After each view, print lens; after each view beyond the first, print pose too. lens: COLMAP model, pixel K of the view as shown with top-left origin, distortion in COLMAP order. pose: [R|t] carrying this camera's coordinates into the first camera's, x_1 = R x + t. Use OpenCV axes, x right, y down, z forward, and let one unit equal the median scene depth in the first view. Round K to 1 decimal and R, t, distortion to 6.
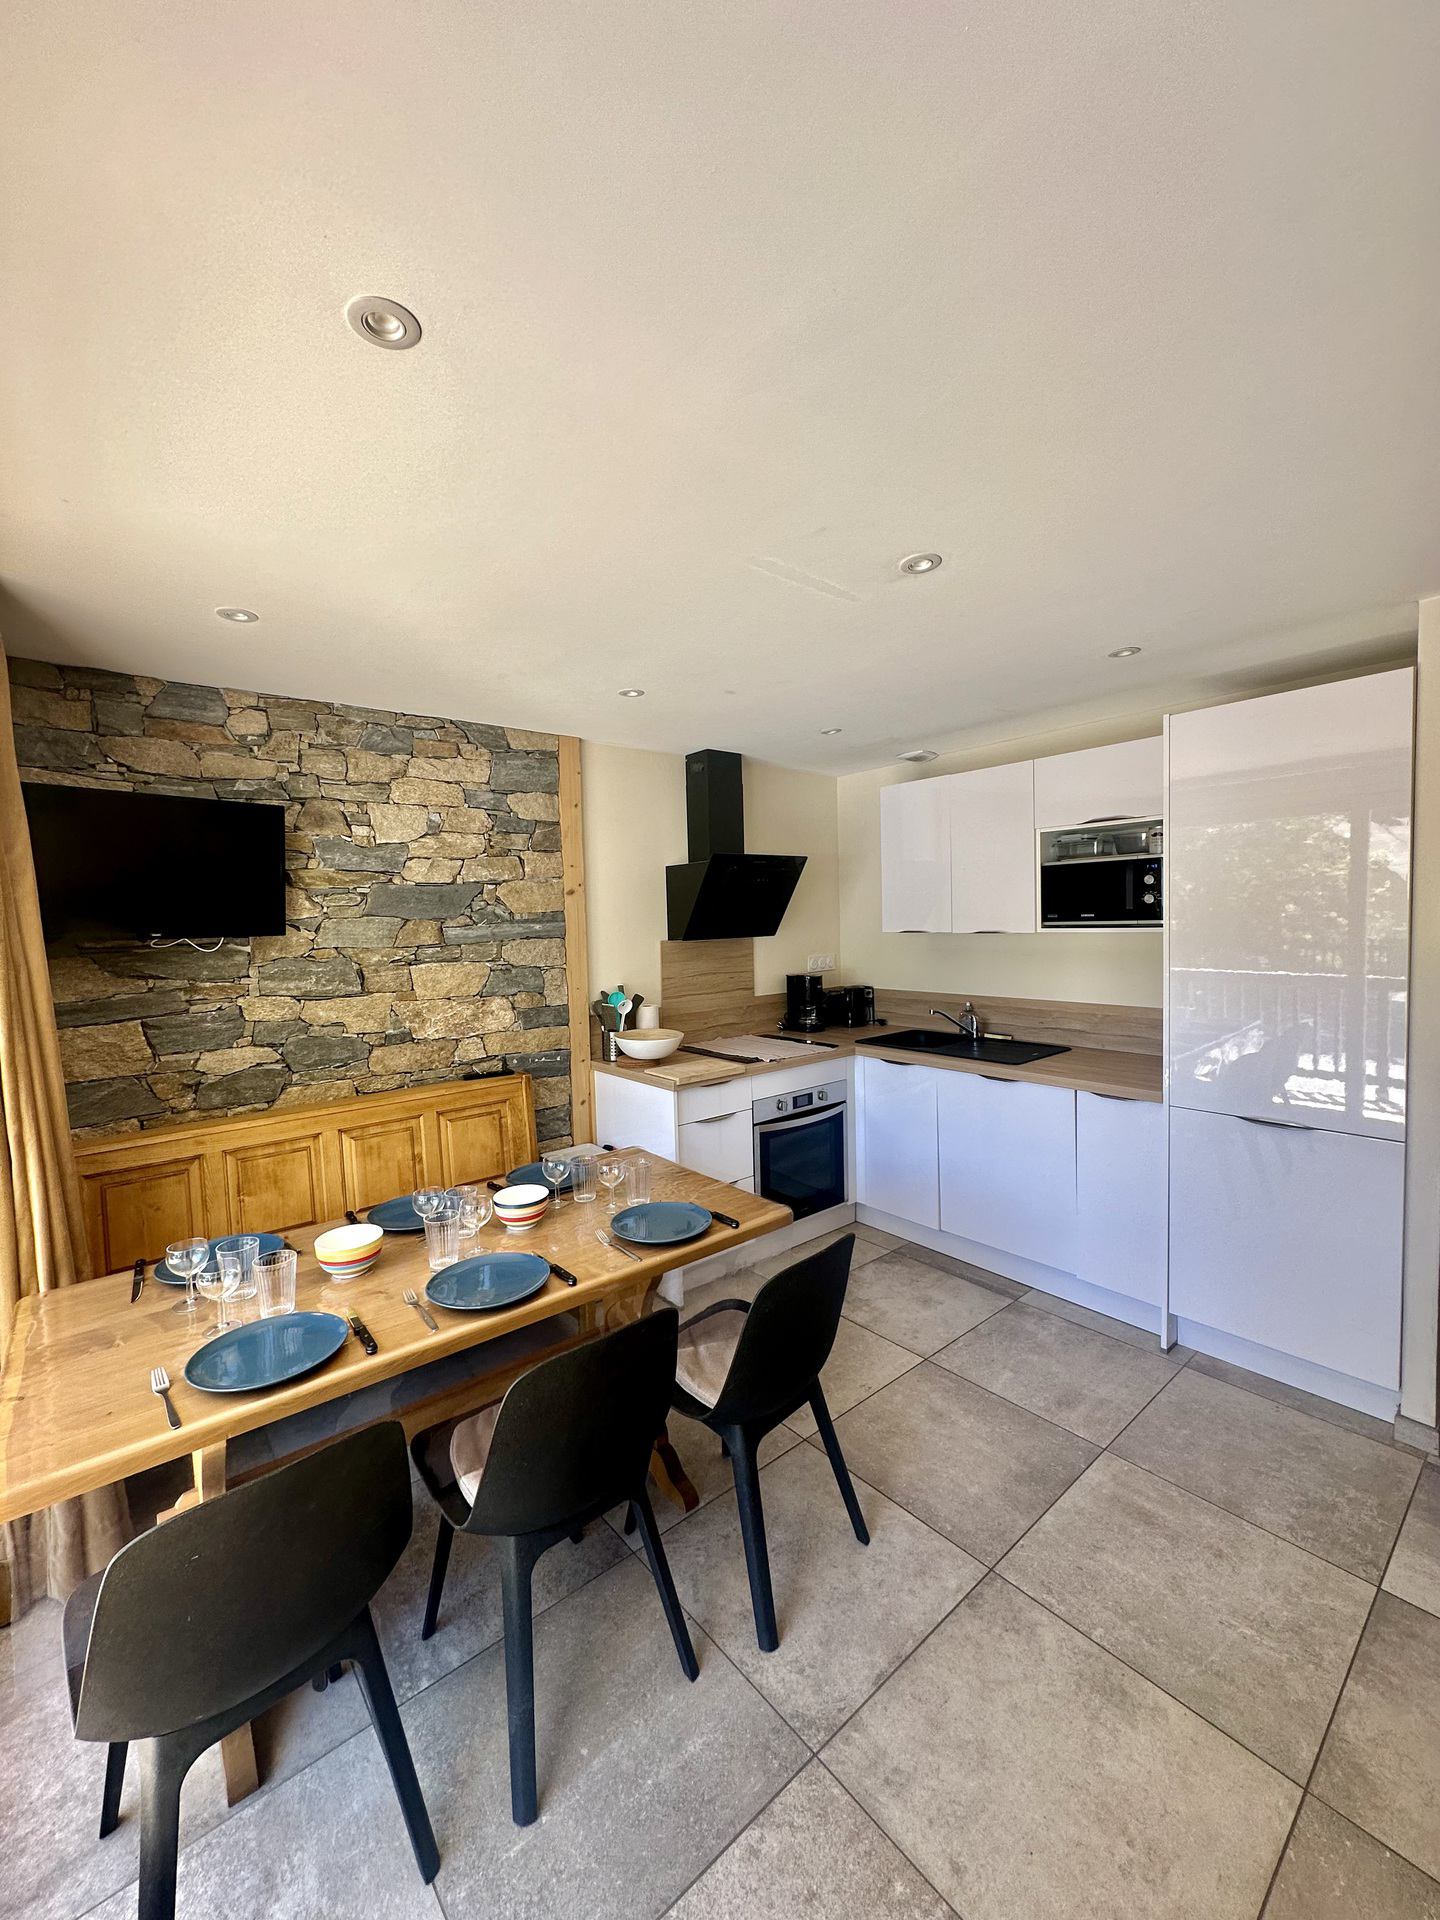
lens RADIAL K [[778.5, 0, 720.0], [0, 778.5, 960.0], [0, 0, 1]] dist [-0.001445, -0.000130]
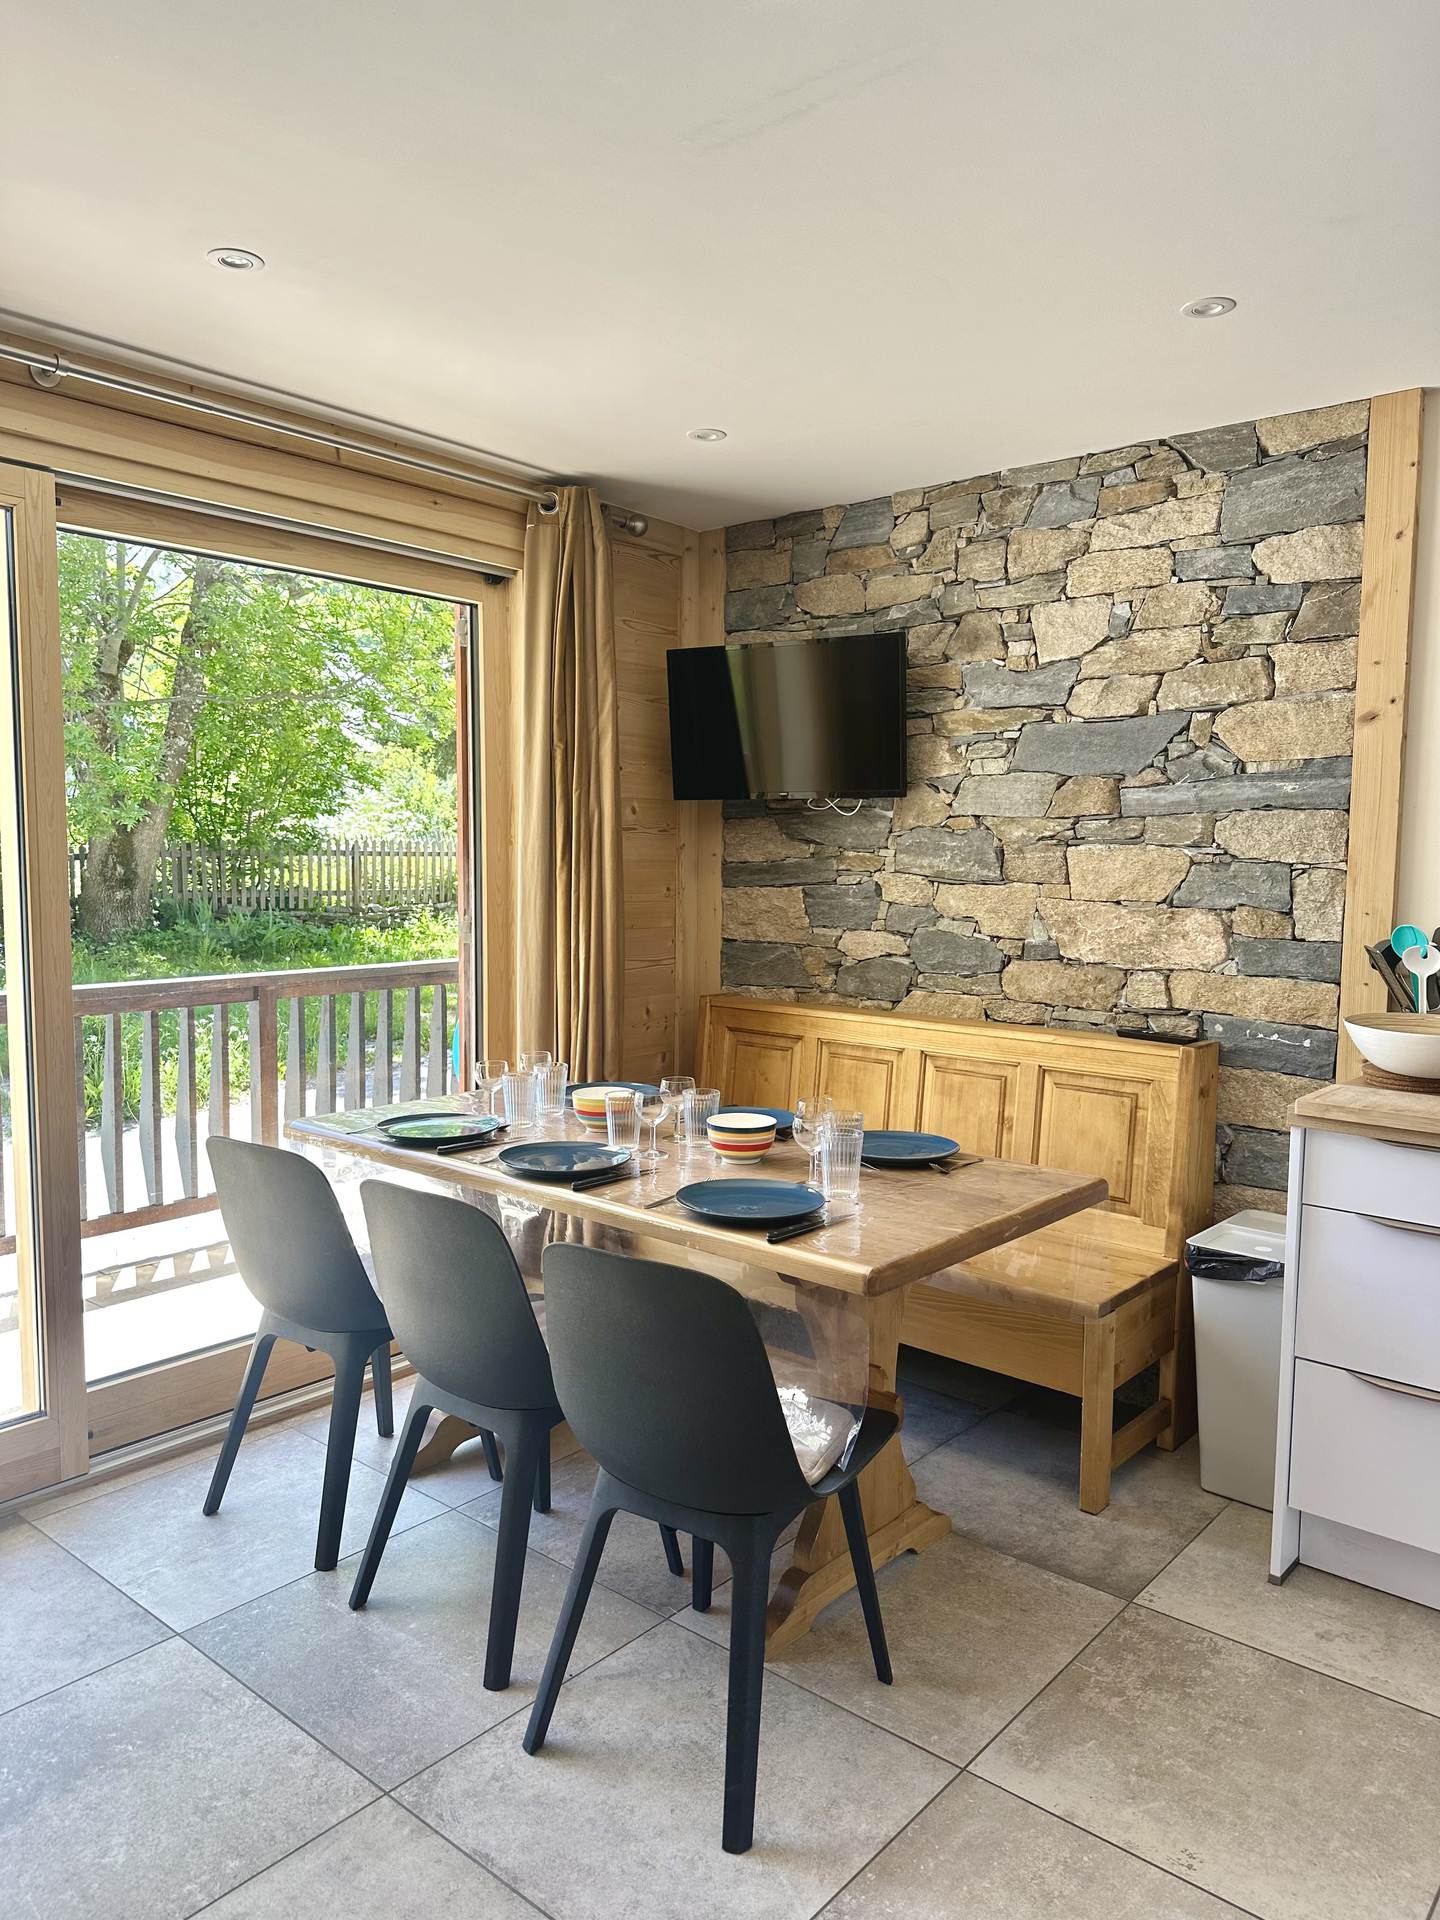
lens RADIAL K [[1315.3, 0, 718.4], [0, 1315.3, 1000.3], [0, 0, 1]] dist [0.060390, -0.128903]
pose [[0.155753, 0.136807, -0.978276, 0.700734], [-0.067786, 0.989508, 0.127585, 0.014094], [0.985467, 0.046442, 0.163393, 0.546676]]
